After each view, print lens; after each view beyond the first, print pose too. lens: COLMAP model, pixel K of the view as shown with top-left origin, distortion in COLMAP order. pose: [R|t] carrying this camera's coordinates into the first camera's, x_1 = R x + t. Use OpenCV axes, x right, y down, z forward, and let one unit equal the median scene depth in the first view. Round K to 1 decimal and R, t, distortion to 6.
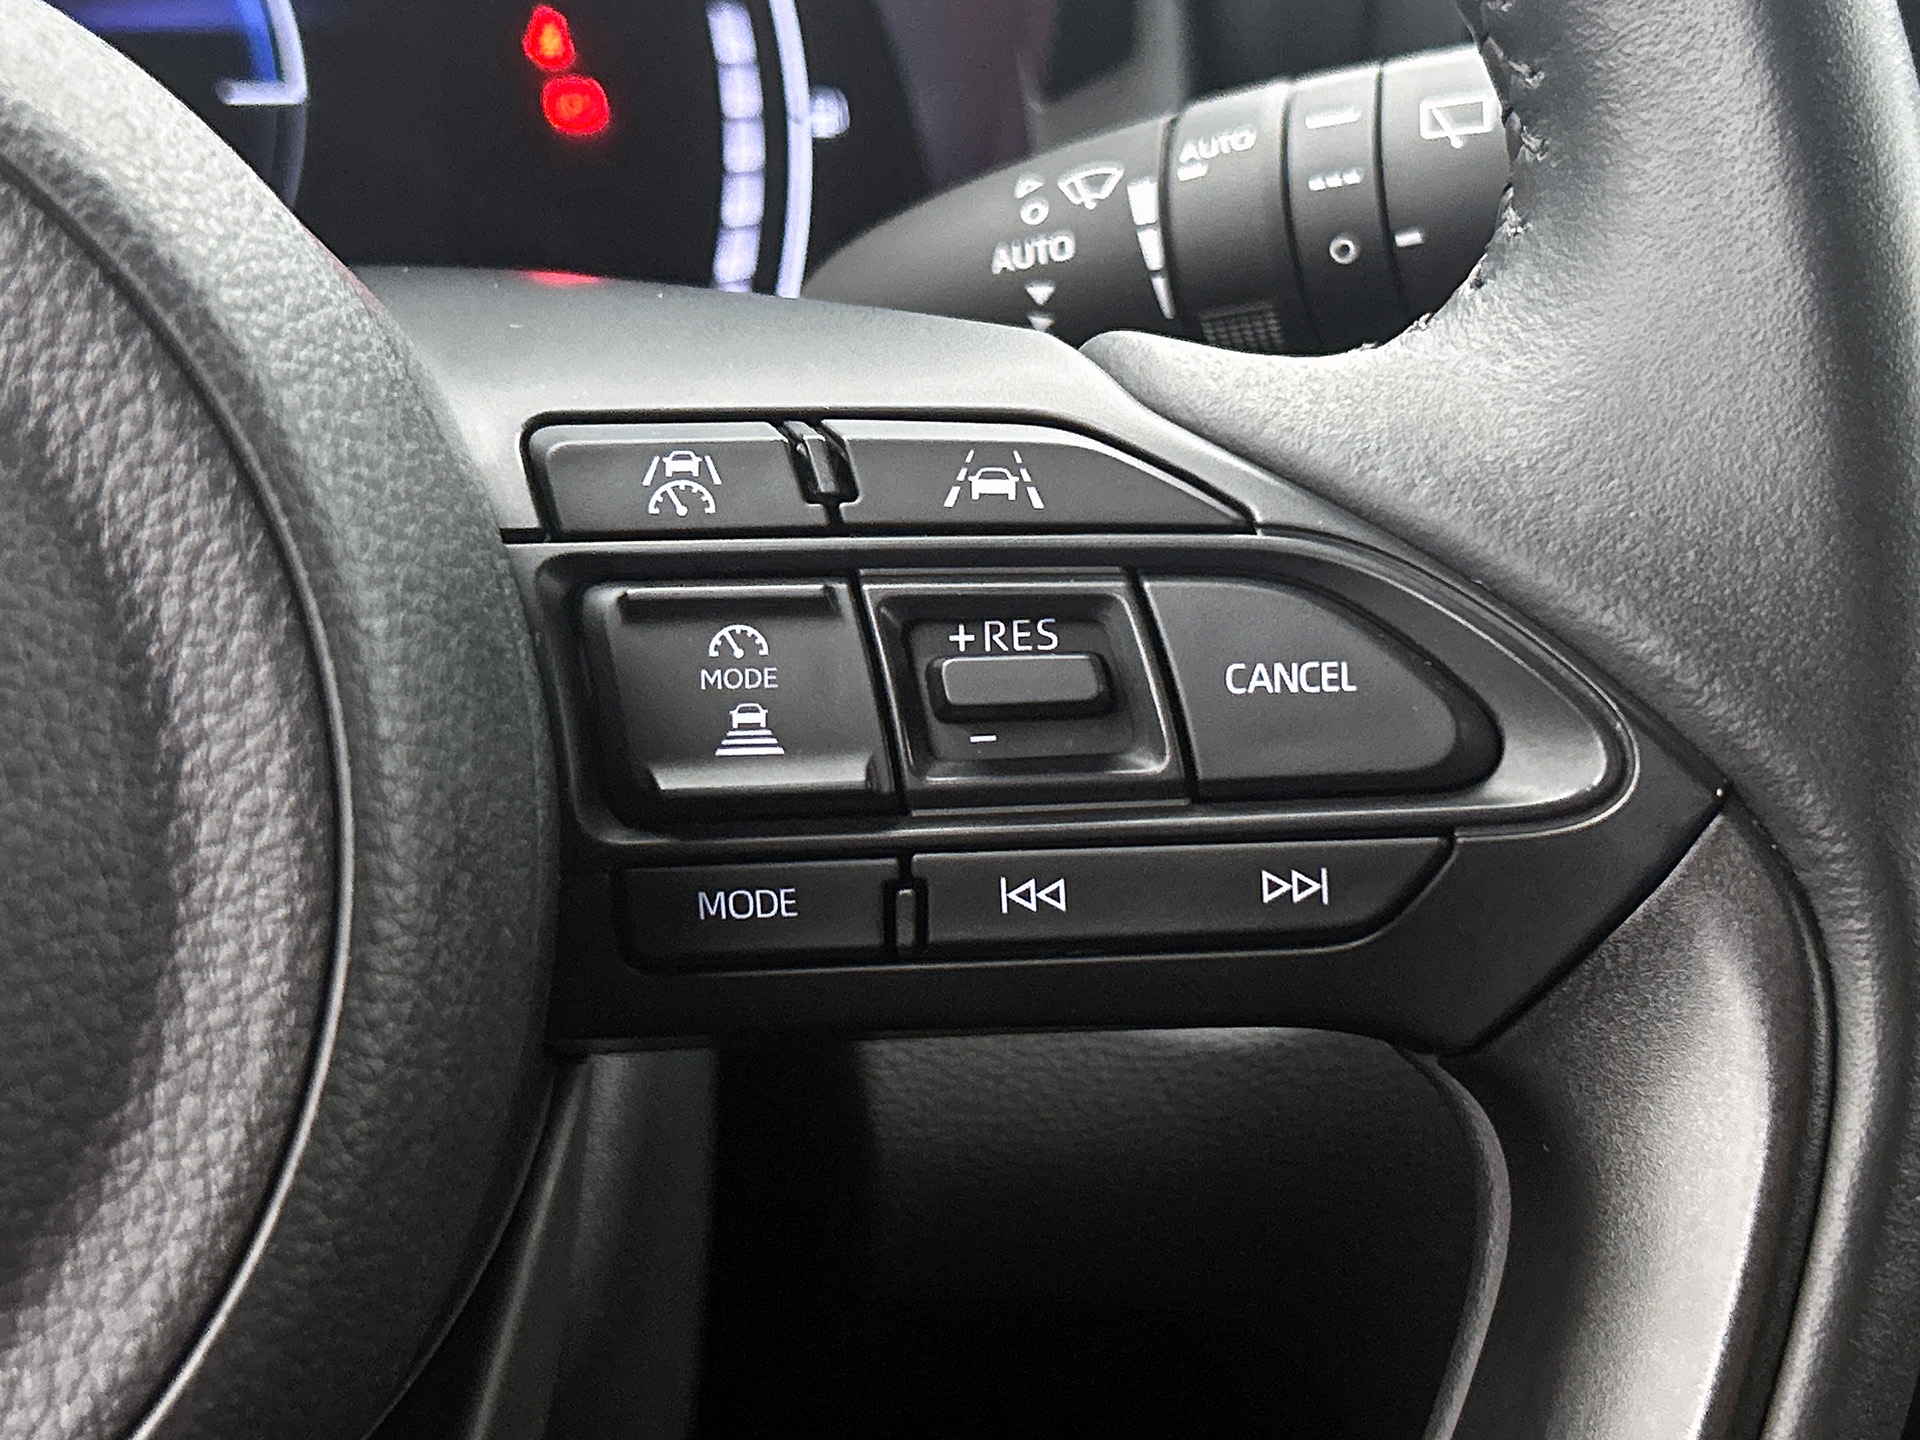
lens RADIAL K [[3065.3, 0, 960.0], [0, 3065.3, 720.0], [0, 0, 1]] dist [0.416374, -2.023726]
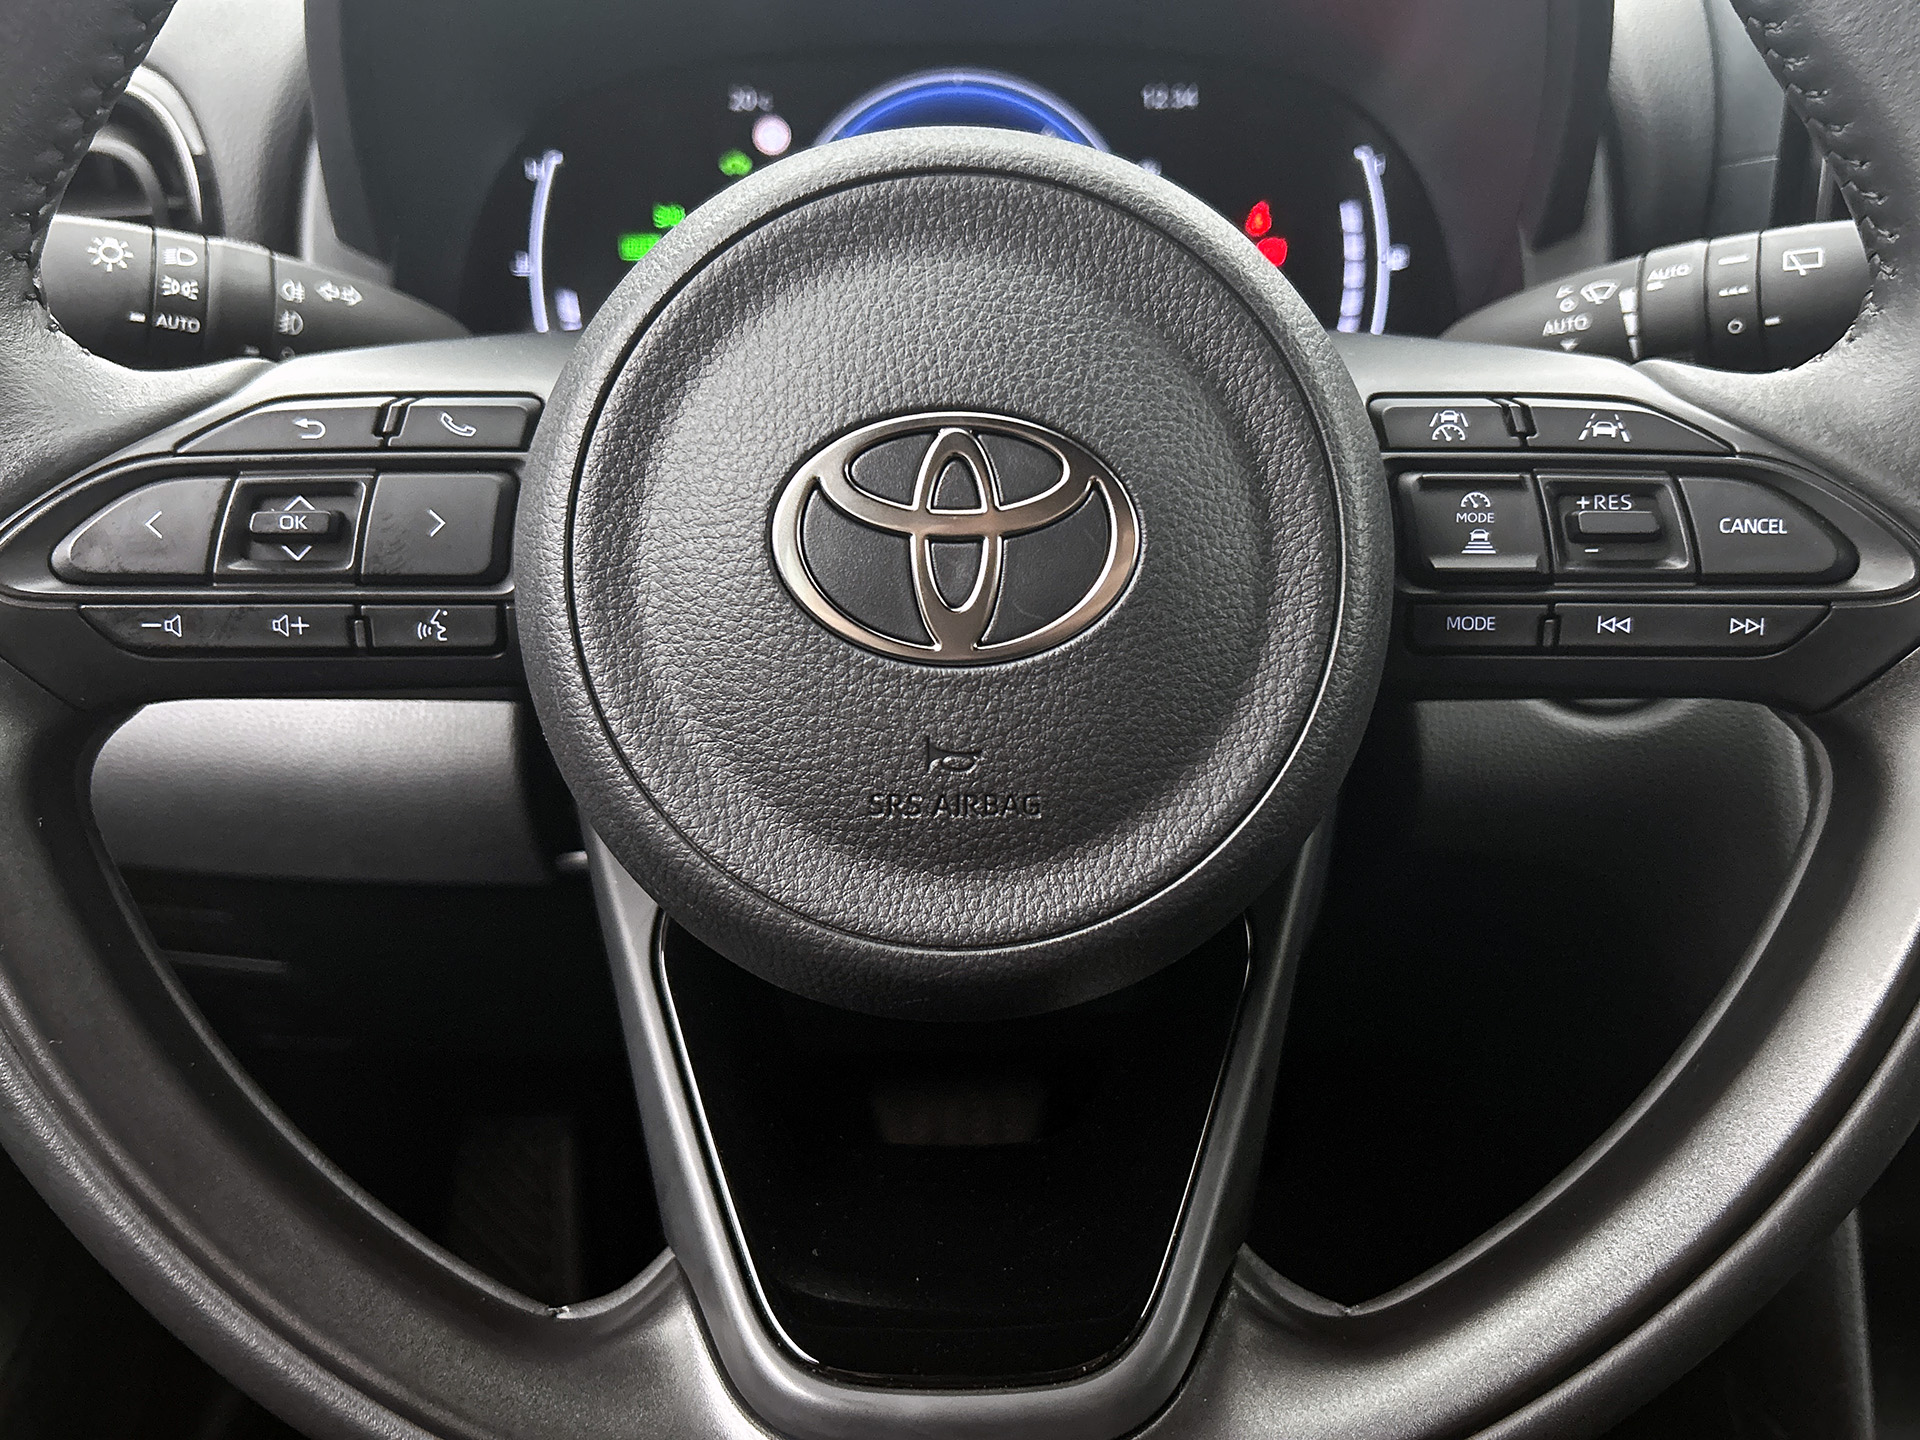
lens RADIAL K [[1654.1, 0, 961.4], [0, 1654.1, 745.9], [0, 0, 1]] dist [0.006879, 0.005480]
pose [[0.980998, 0.062189, -0.183783, -0.201442], [-0.045729, 0.994664, 0.092482, 0.054527], [0.188554, -0.082320, 0.978607, -0.211267]]
